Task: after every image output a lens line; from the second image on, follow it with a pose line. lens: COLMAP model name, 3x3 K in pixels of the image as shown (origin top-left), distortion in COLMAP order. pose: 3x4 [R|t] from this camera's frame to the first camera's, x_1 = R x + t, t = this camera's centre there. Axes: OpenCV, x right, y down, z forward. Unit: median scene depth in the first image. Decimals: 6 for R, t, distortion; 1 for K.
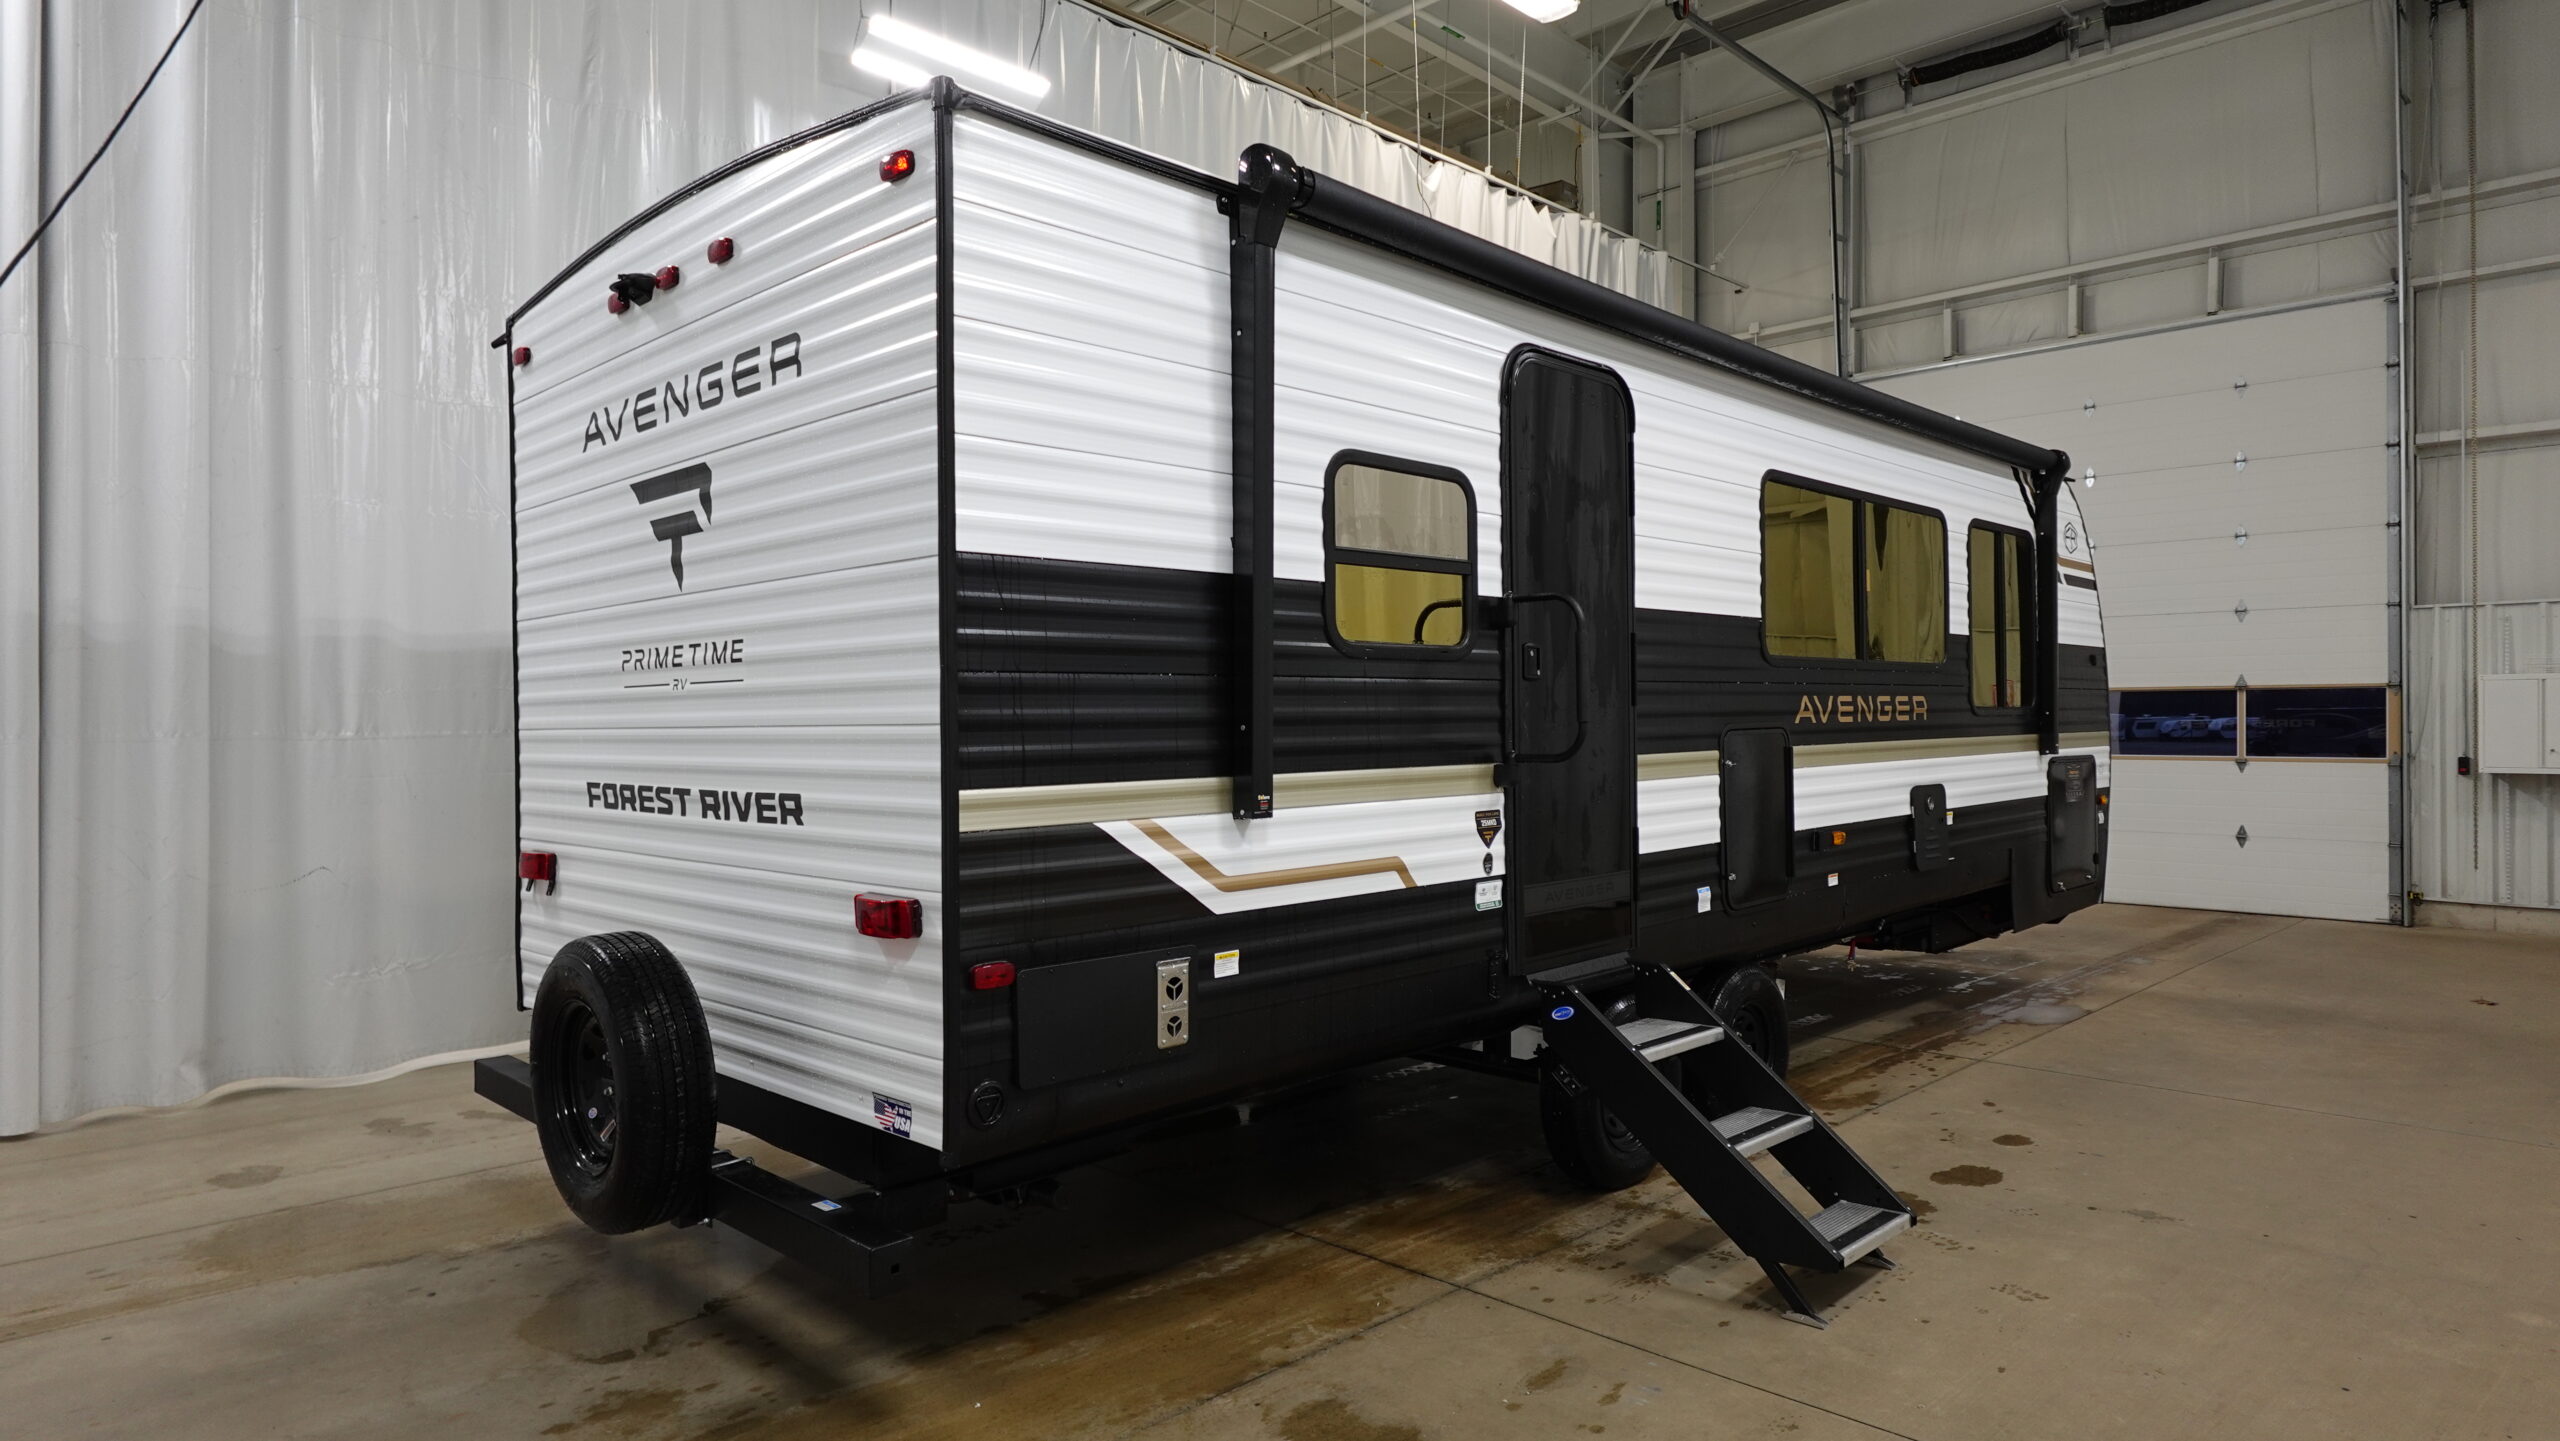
lens RADIAL K [[1476.5, 0, 1280.0], [0, 1476.5, 720.5], [0, 0, 1]] dist [-0.004765, -0.000808]
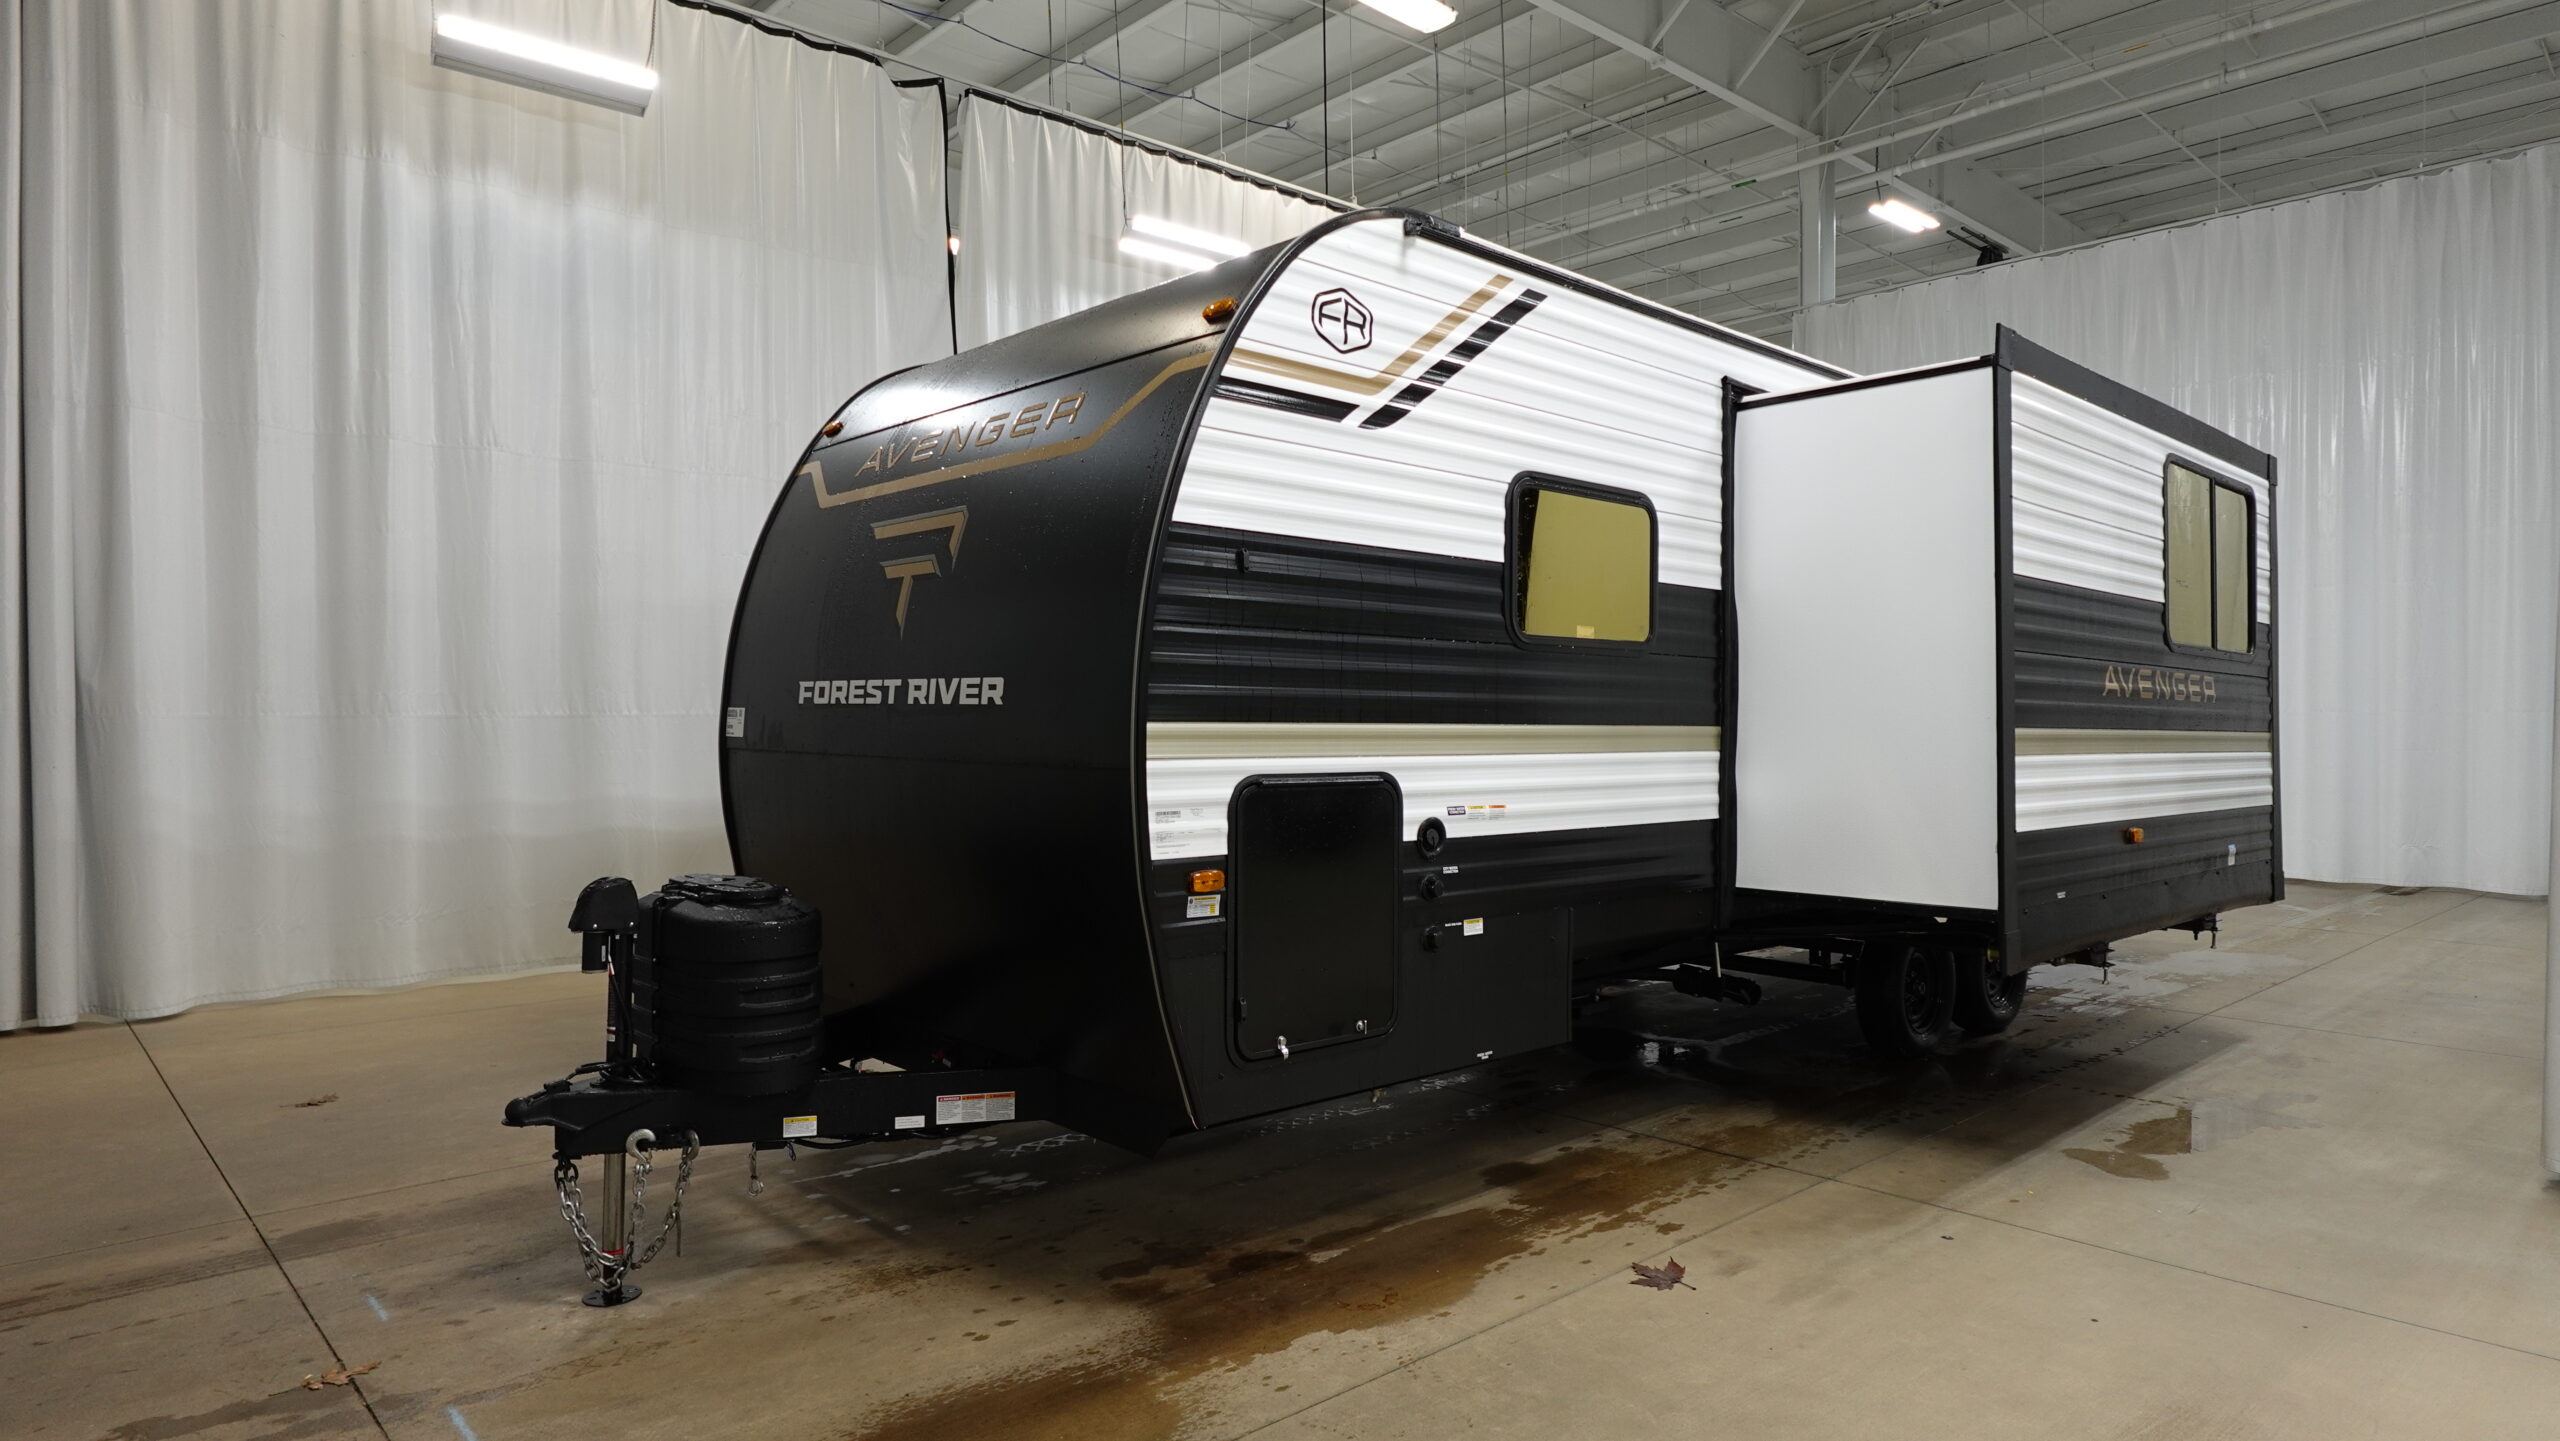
lens RADIAL K [[1476.5, 0, 1280.0], [0, 1476.5, 720.5], [0, 0, 1]] dist [-0.004765, -0.000808]
pose [[-0.998736, 0.004097, 0.050102, 3.086668], [0.004093, 0.999992, -0.000171, 0.044992], [-0.050102, 0.000035, -0.998744, 6.074244]]
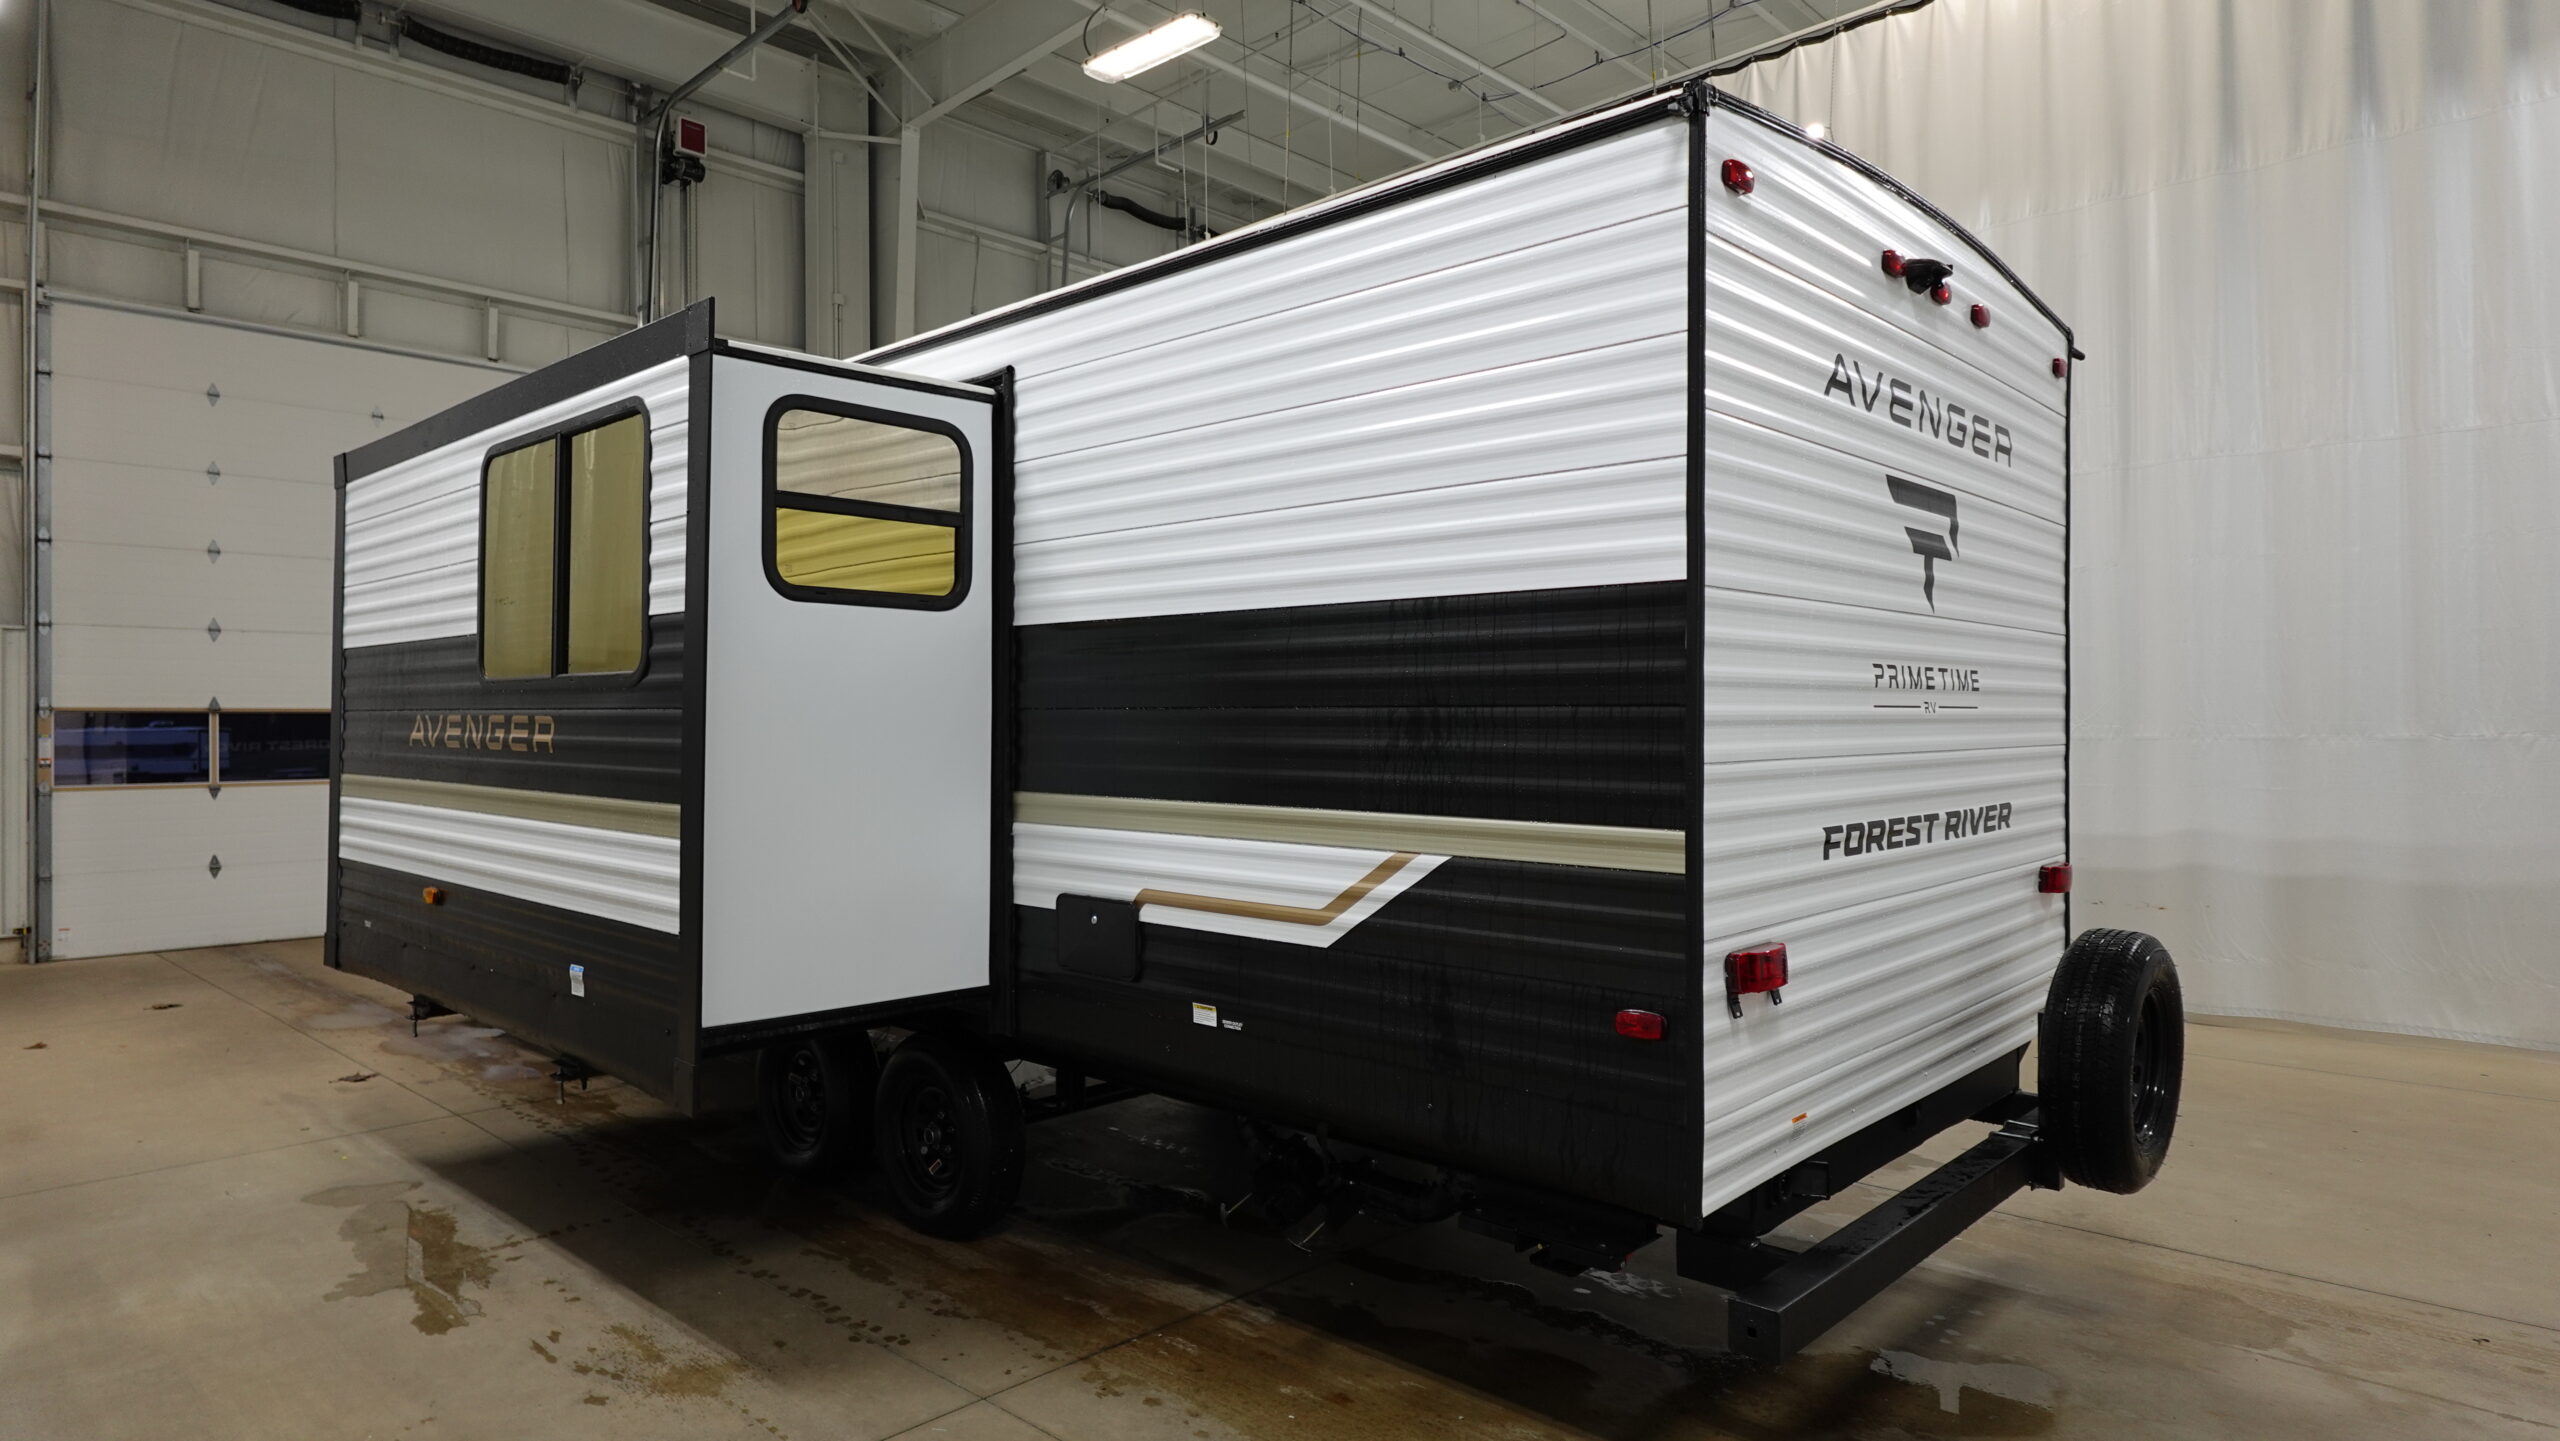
lens RADIAL K [[1458.0, 0, 1280.0], [0, 1458.0, 720.5], [0, 0, 1]] dist [0.000214, 0.000049]
pose [[-0.021665, 0.011494, 0.999699, -1.326870], [0.004873, 0.999923, -0.011391, -0.006831], [-0.999753, 0.004624, -0.021720, 1.415071]]
